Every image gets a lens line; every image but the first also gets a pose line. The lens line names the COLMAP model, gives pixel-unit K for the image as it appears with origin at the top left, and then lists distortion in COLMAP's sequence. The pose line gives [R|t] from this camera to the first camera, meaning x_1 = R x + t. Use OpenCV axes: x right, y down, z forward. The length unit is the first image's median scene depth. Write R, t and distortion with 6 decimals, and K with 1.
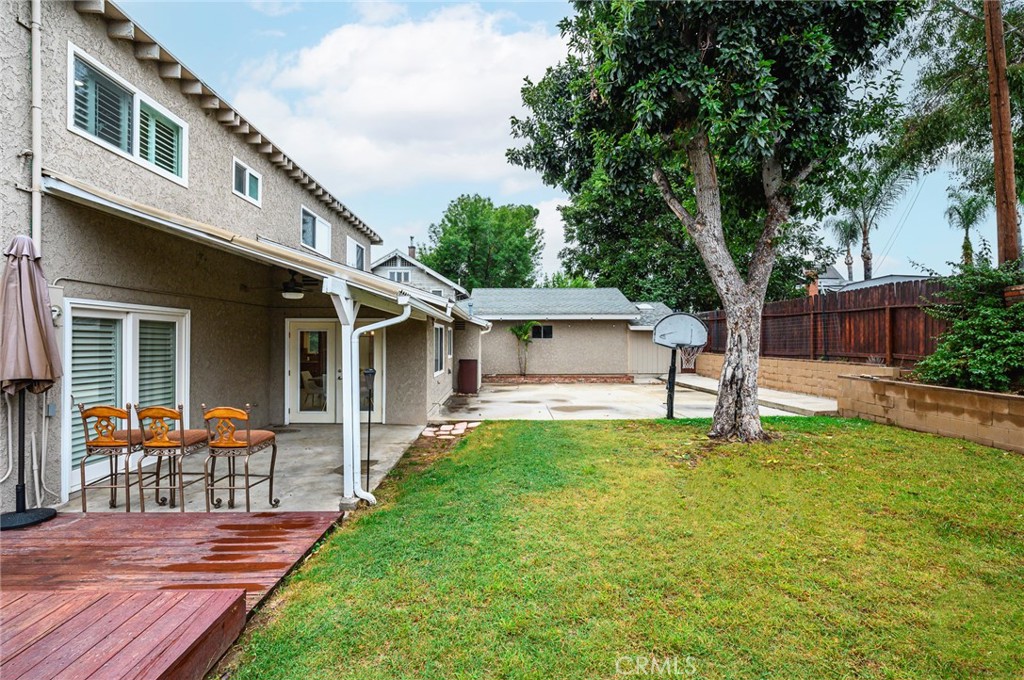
lens RADIAL K [[451.6, 0, 512.0], [0, 451.6, 340.0], [0, 0, 1]] dist [-0.001291, 0.000388]
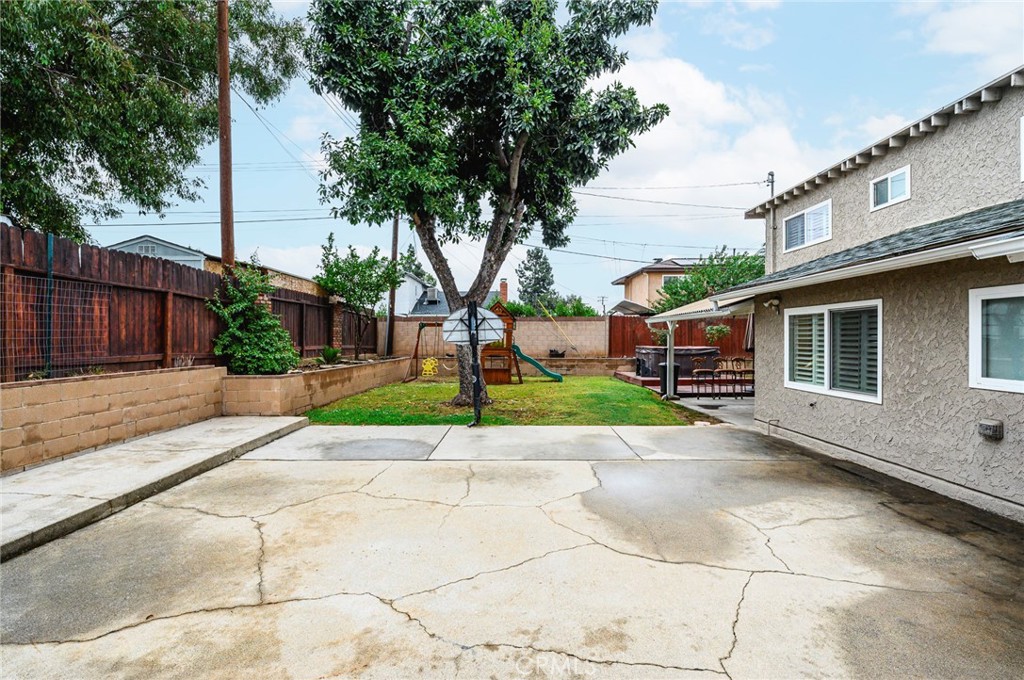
lens RADIAL K [[451.6, 0, 512.0], [0, 451.6, 340.0], [0, 0, 1]] dist [-0.001291, 0.000388]
pose [[-0.999609, -0.001864, 0.027884, 0.414706], [-0.001852, 0.999998, 0.000447, 0.011462], [-0.027885, 0.000395, -0.999611, 3.015853]]
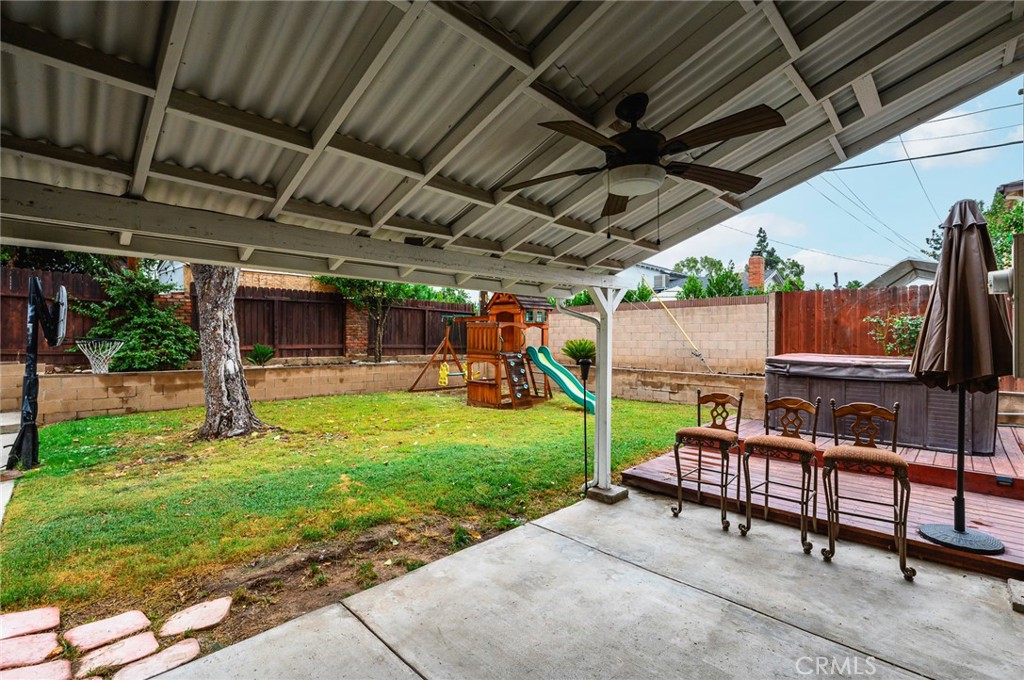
lens RADIAL K [[451.6, 0, 512.0], [0, 451.6, 340.0], [0, 0, 1]] dist [-0.001291, 0.000388]
pose [[-0.683774, -0.005618, 0.729672, -0.781893], [-0.004375, 0.999984, 0.003599, 0.010131], [-0.729681, -0.000731, -0.683788, 1.499843]]
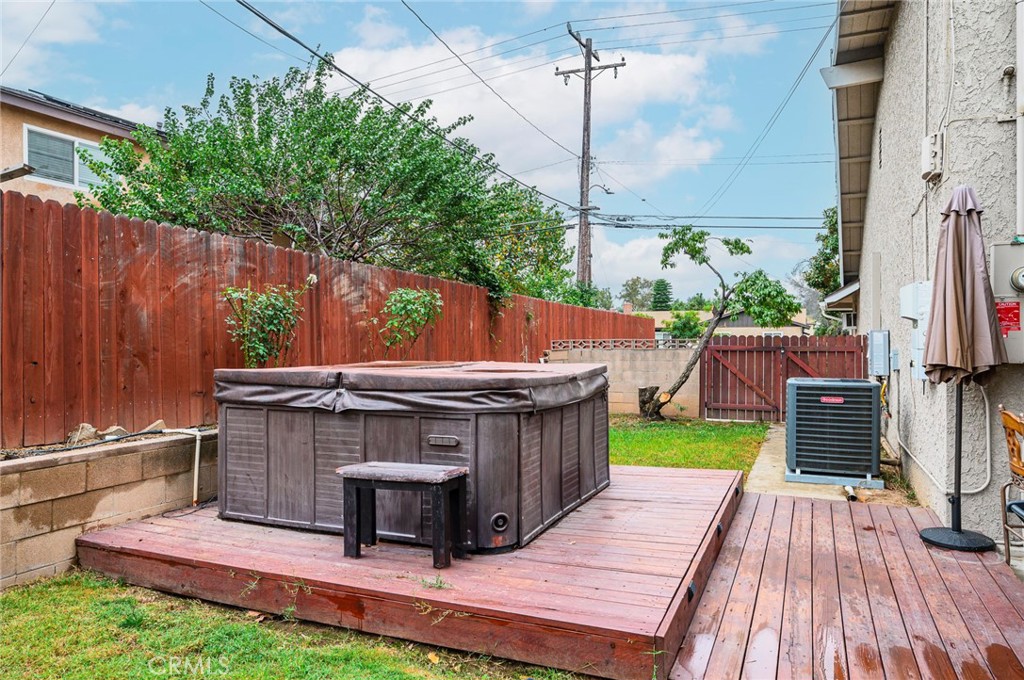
lens RADIAL K [[680.2, 0, 512.0], [0, 680.2, 340.0], [0, 0, 1]] dist [-0.000267, -0.000182]
pose [[-0.439717, 0.003230, -0.898130, 0.236343], [0.009724, 0.999952, -0.001165, 0.023269], [0.898084, -0.009246, -0.439728, 0.554770]]
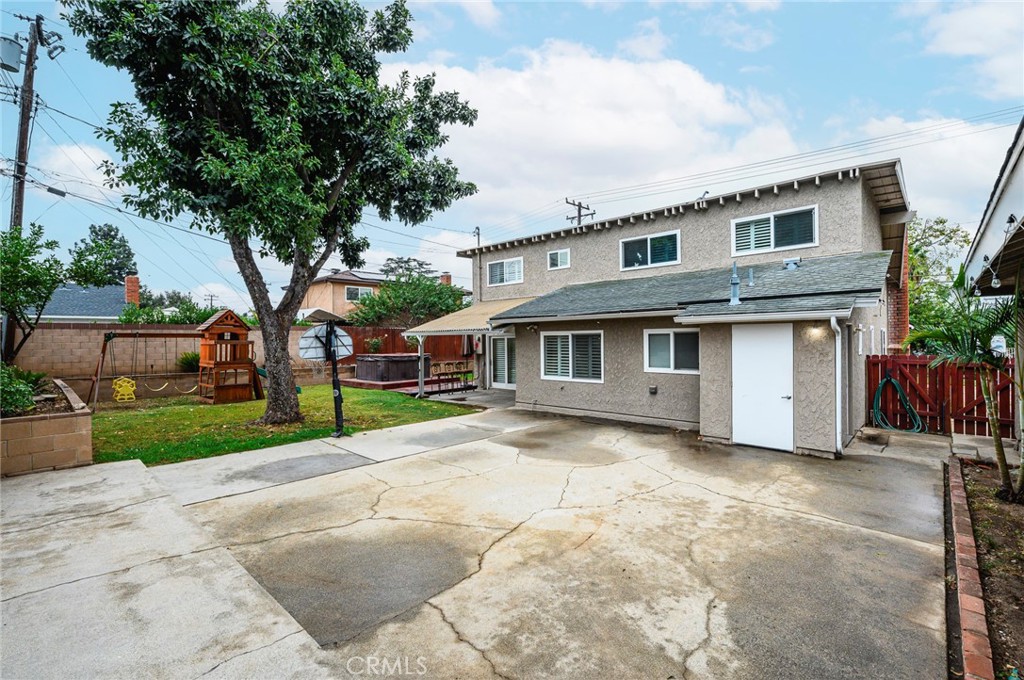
lens RADIAL K [[451.6, 0, 512.0], [0, 451.6, 340.0], [0, 0, 1]] dist [-0.001291, 0.000388]
pose [[-0.705135, 0.004928, -0.709056, 1.229101], [0.010399, 0.999940, -0.003391, -0.031226], [0.708997, -0.009765, -0.705144, 3.094080]]
